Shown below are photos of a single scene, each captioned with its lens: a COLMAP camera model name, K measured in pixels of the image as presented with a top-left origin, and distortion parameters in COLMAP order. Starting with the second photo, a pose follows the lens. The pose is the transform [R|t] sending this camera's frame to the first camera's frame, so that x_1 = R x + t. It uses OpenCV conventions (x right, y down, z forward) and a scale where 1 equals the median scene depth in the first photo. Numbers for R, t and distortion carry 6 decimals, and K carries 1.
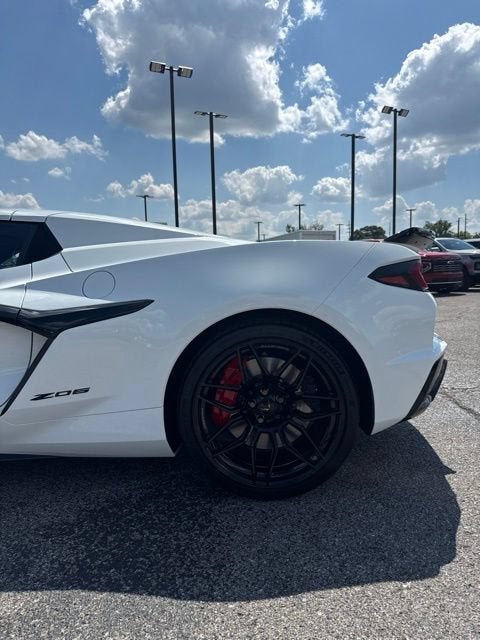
lens RADIAL K [[450.3, 0, 237.5], [0, 450.3, 317.0], [0, 0, 1]] dist [0.069874, -0.104213]
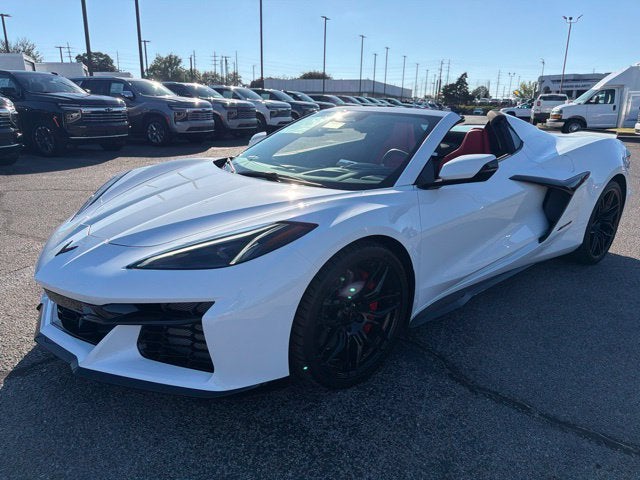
lens RADIAL K [[460.6, 0, 306.7], [0, 460.6, 227.4], [0, 0, 1]] dist [0.080200, -0.094512]
pose [[0.763342, -0.120935, 0.634574, -2.105440], [0.021439, 0.986522, 0.162220, -0.131306], [-0.645639, -0.110225, 0.755646, 0.234210]]
